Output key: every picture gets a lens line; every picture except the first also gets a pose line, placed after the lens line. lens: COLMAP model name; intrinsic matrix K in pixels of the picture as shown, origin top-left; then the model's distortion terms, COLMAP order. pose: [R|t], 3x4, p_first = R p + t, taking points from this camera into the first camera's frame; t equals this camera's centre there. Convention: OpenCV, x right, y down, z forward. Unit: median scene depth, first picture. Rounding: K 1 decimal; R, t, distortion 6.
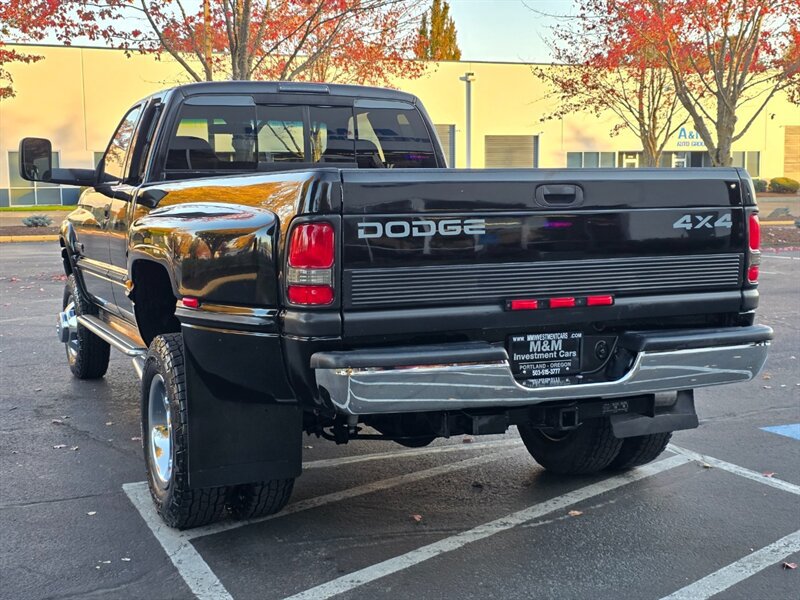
lens RADIAL K [[1116.9, 0, 400.0], [0, 1116.9, 300.0], [0, 0, 1]] dist [0.095726, -0.098474]
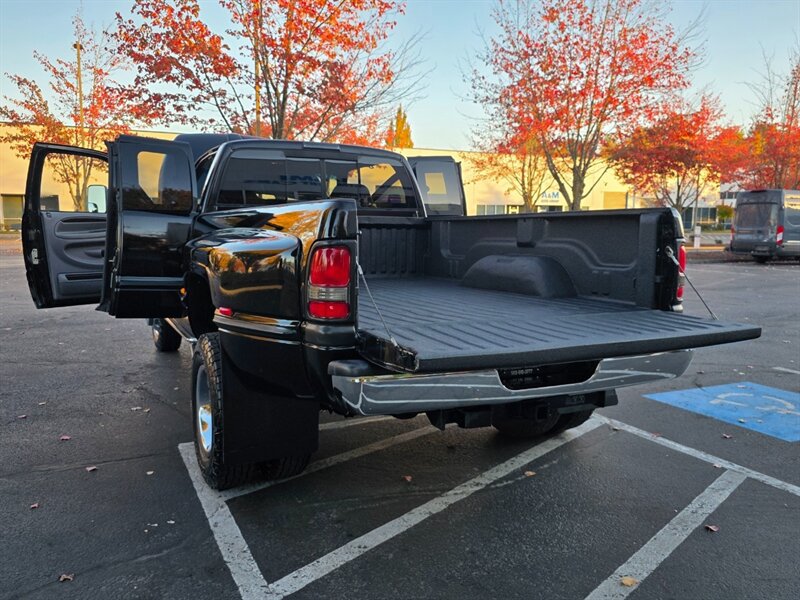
lens RADIAL K [[656.4, 0, 406.4], [0, 656.4, 299.4], [0, 0, 1]] dist [0.065886, -0.062500]
pose [[0.998705, 0.012494, 0.049310, -0.026648], [-0.013164, 0.999825, 0.013287, -0.019702], [-0.049136, -0.013919, 0.998695, 0.256715]]
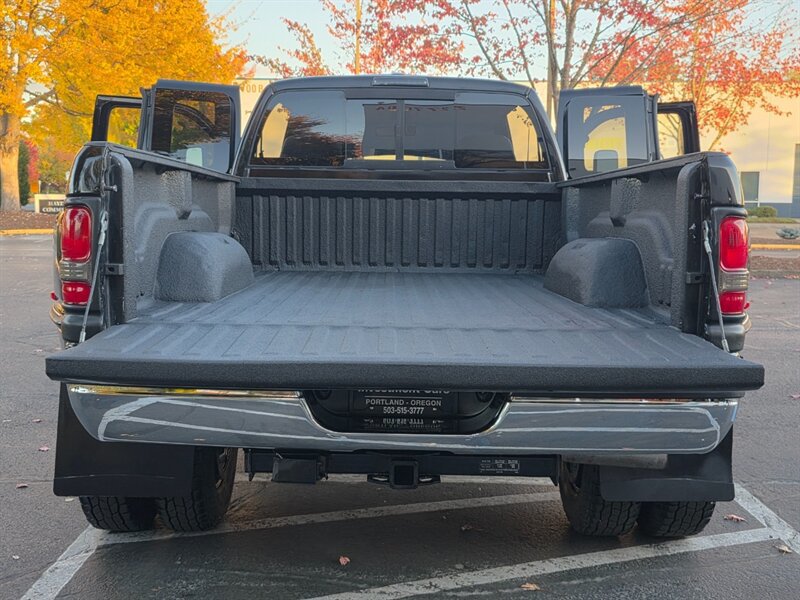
lens RADIAL K [[968.4, 0, 395.9], [0, 968.4, 305.0], [0, 0, 1]] dist [0.062769, -0.030268]
pose [[0.915206, 0.064427, -0.397803, 0.341502], [-0.062960, 0.997875, 0.016763, -0.017630], [0.398038, 0.009704, 0.917318, 0.330029]]
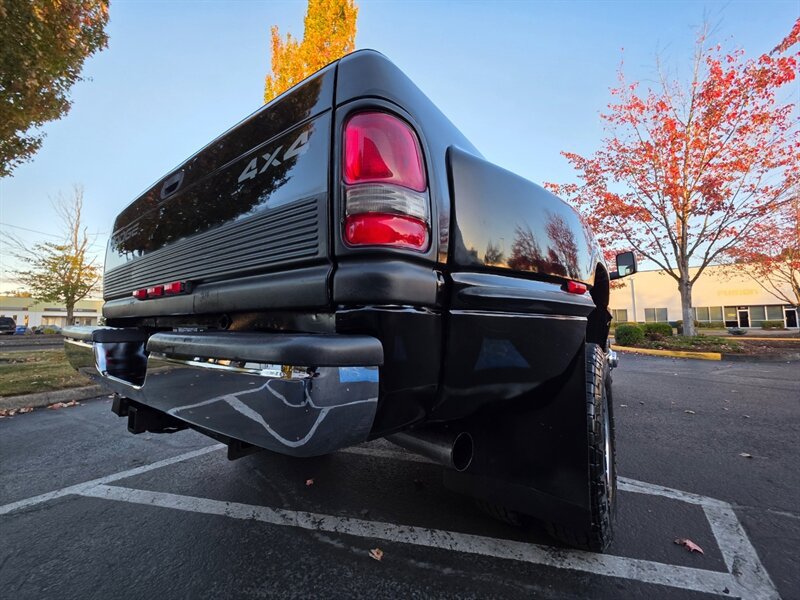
lens RADIAL K [[318.6, 0, 401.1], [0, 318.6, 298.4], [0, 0, 1]] dist [0.005205, 0.000231]
pose [[0.500485, -0.065198, -0.863287, 0.409714], [-0.092692, 0.987393, -0.128308, 0.020361], [0.860769, 0.144236, 0.488132, 0.888627]]
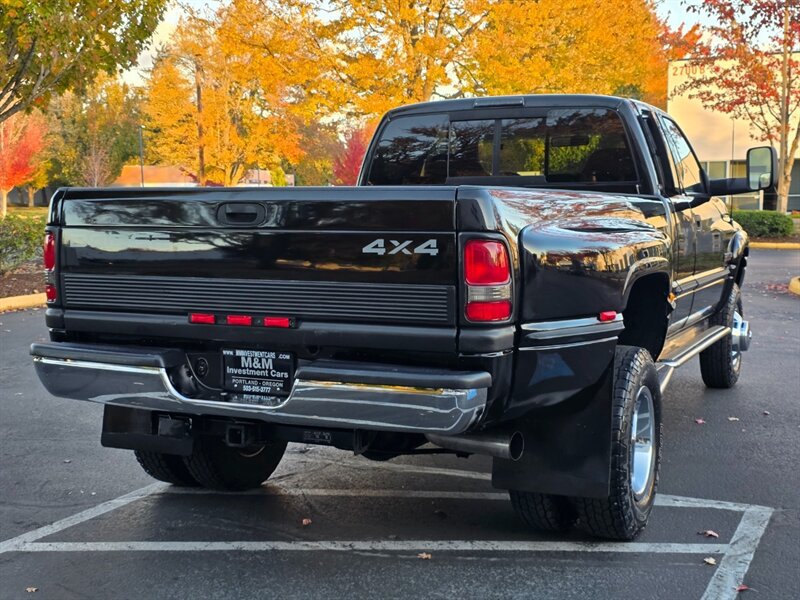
lens RADIAL K [[1116.9, 0, 400.0], [0, 1116.9, 300.0], [0, 0, 1]] dist [0.095726, -0.098474]
pose [[0.660302, 0.075350, -0.747210, 0.842911], [-0.078334, 0.996437, 0.031260, -0.050026], [0.746904, 0.037891, 0.663852, 0.371411]]
